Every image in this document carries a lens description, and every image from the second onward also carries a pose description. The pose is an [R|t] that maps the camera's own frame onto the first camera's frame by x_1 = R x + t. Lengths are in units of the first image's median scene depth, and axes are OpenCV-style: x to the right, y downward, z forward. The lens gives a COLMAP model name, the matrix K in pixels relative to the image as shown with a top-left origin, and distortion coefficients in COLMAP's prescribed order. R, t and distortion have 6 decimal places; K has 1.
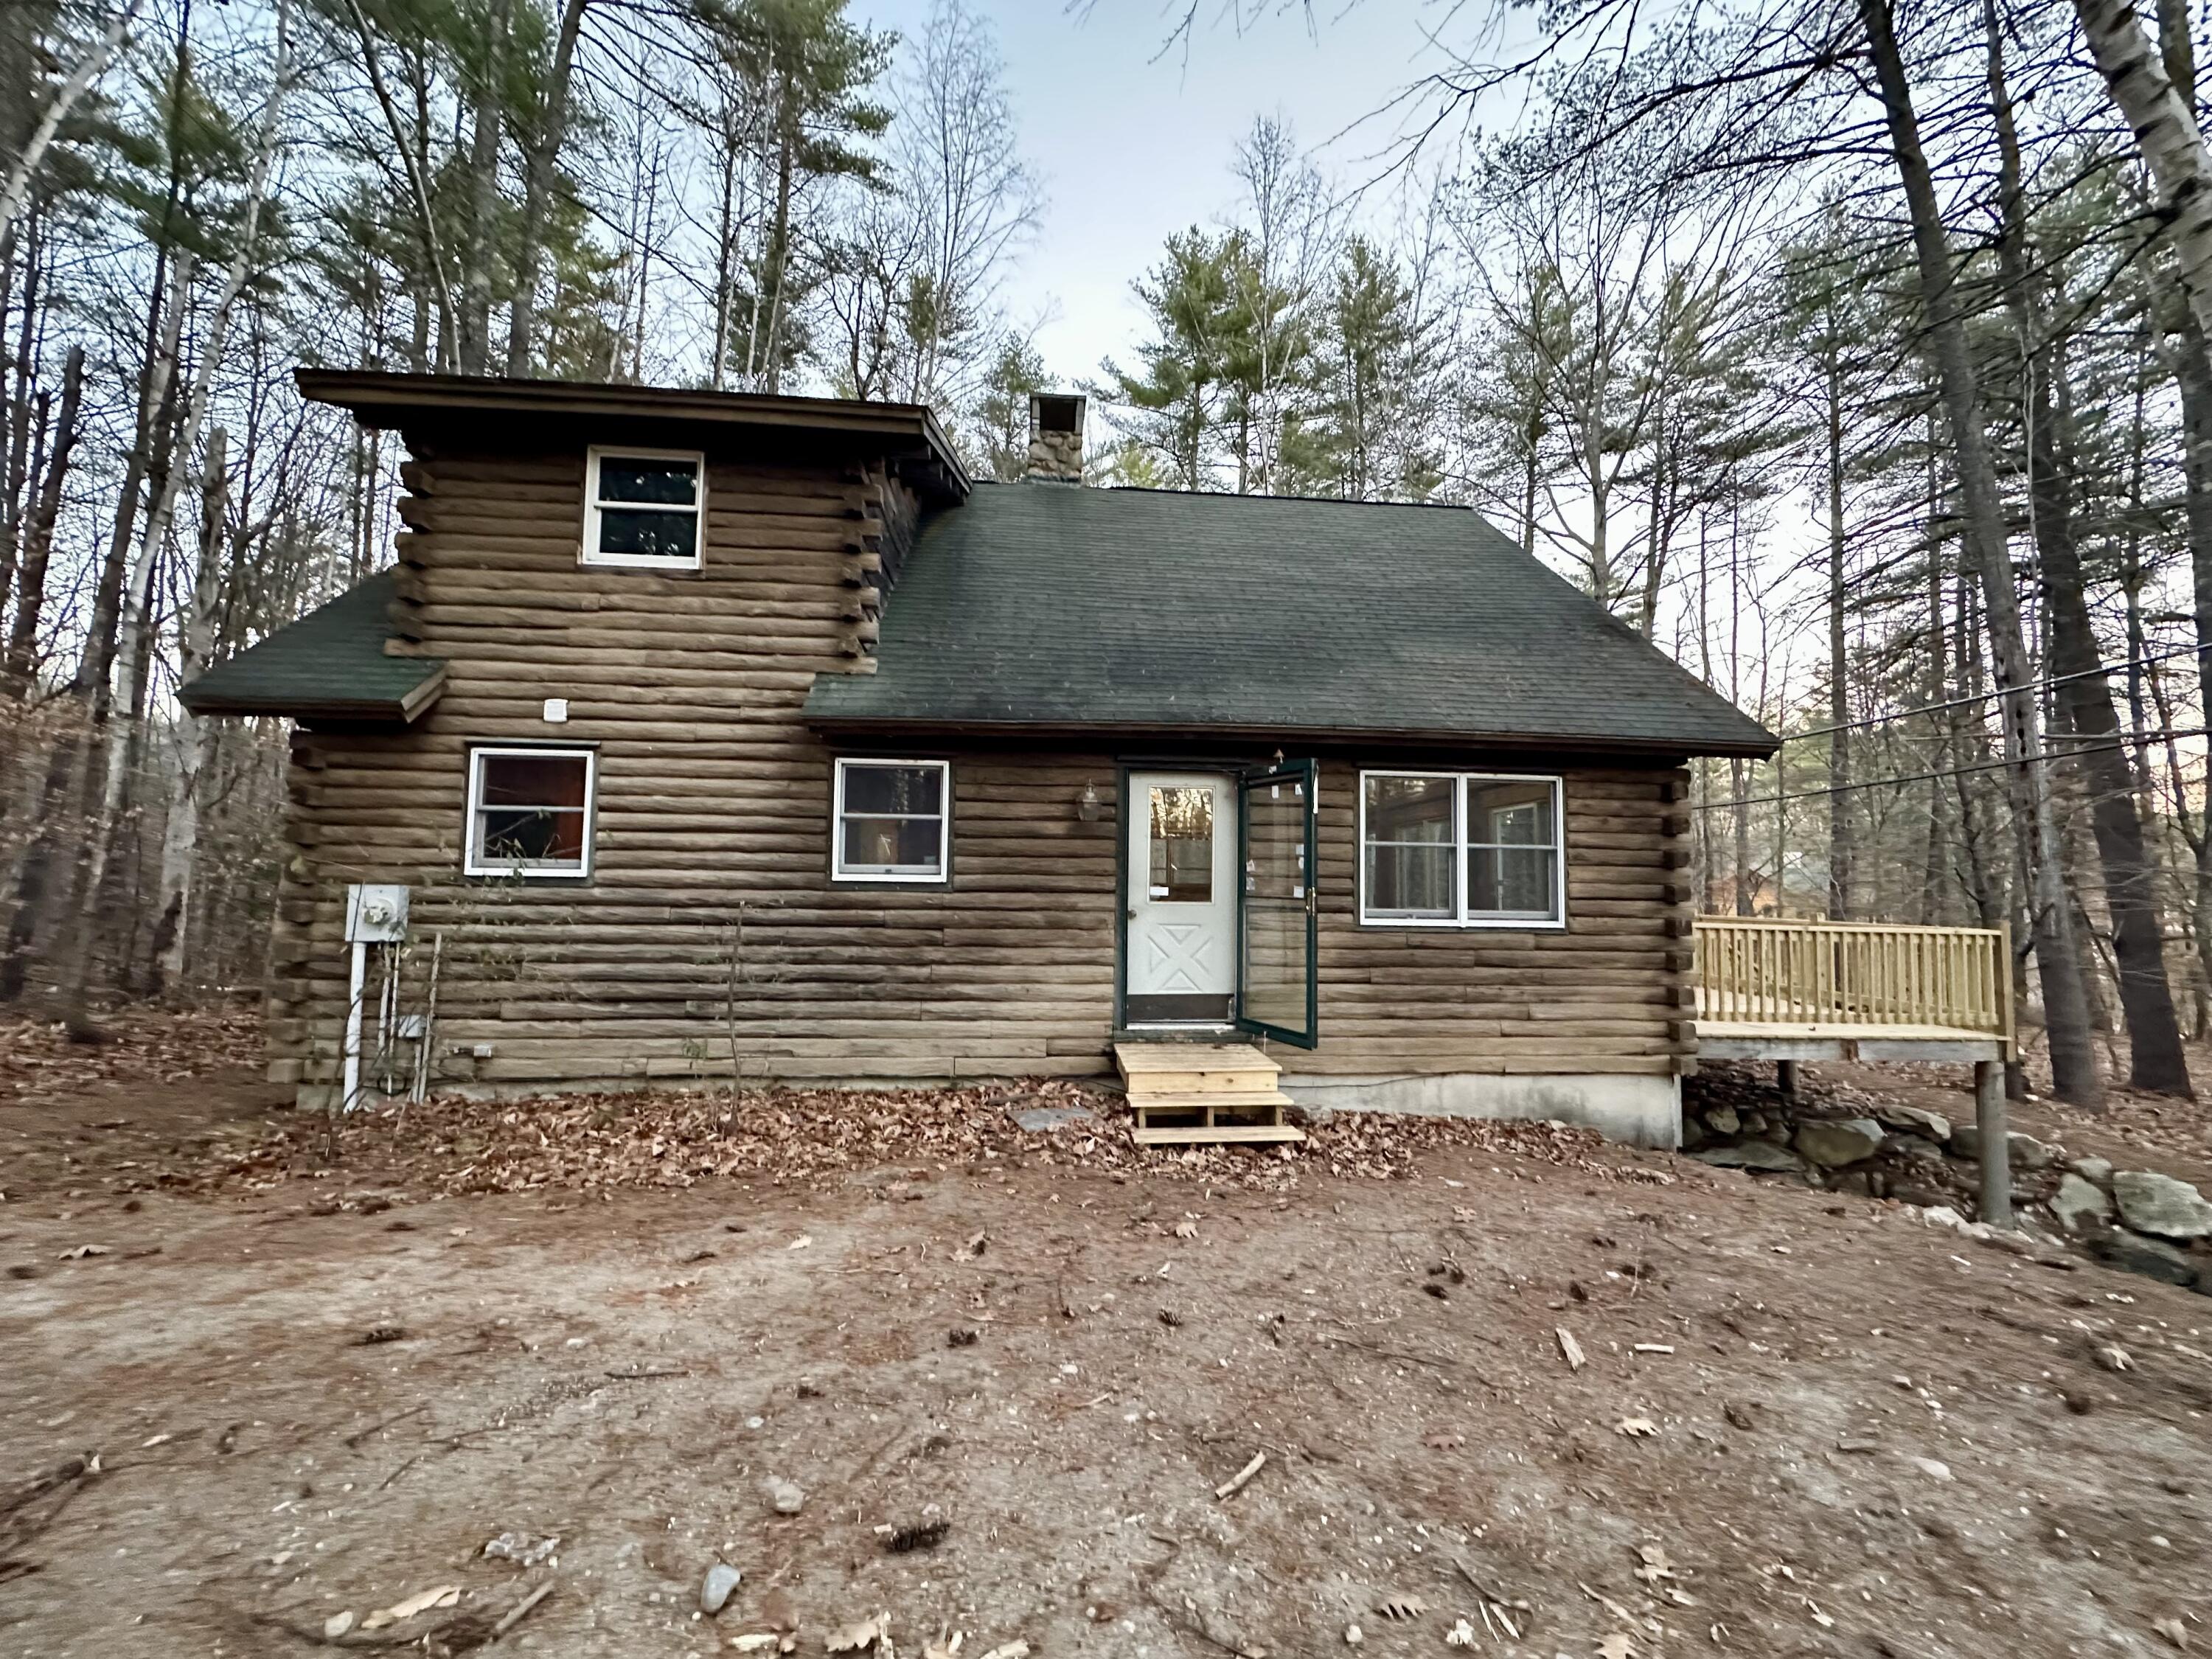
lens RADIAL K [[882.3, 0, 1105.8], [0, 882.3, 846.6], [0, 0, 1]] dist [-0.006911, 0.000647]
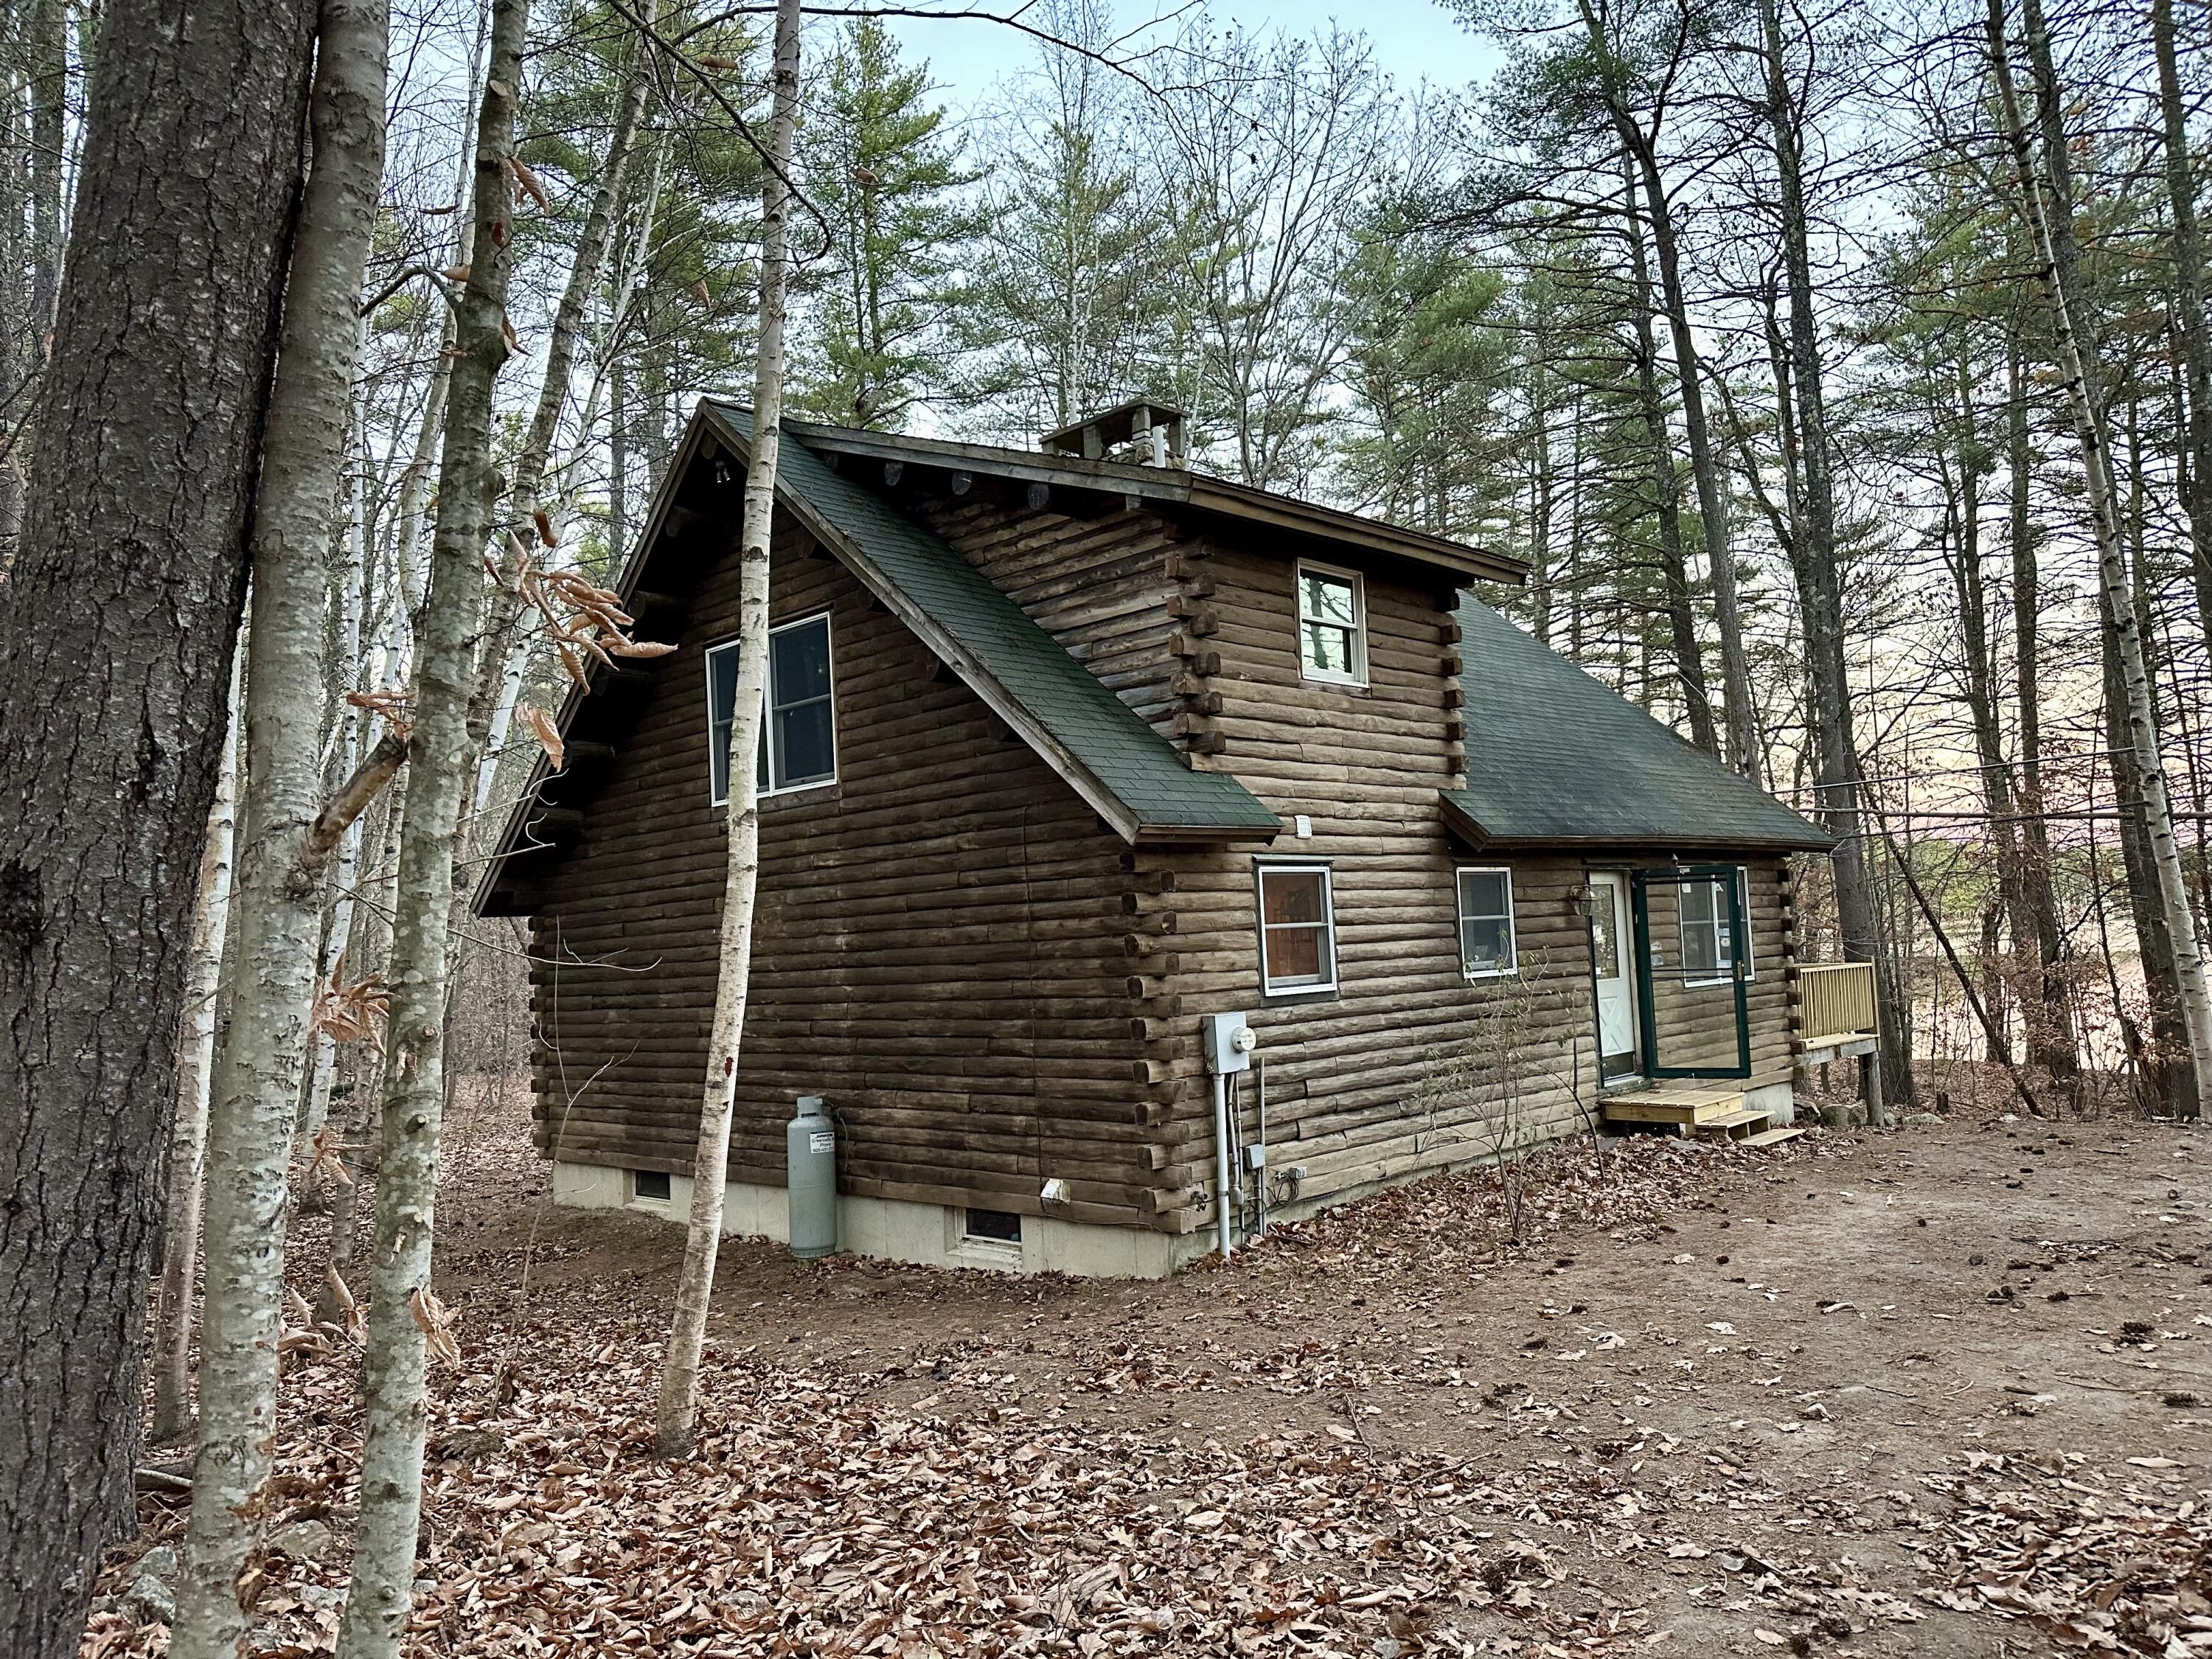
lens RADIAL K [[1558.9, 0, 1104.5], [0, 1558.9, 825.8], [0, 0, 1]] dist [0.031622, -0.042190]
pose [[0.767257, -0.002087, 0.641337, -1.946510], [0.020598, 0.999559, -0.021390, -0.122724], [-0.641009, 0.029622, 0.766961, -0.219568]]
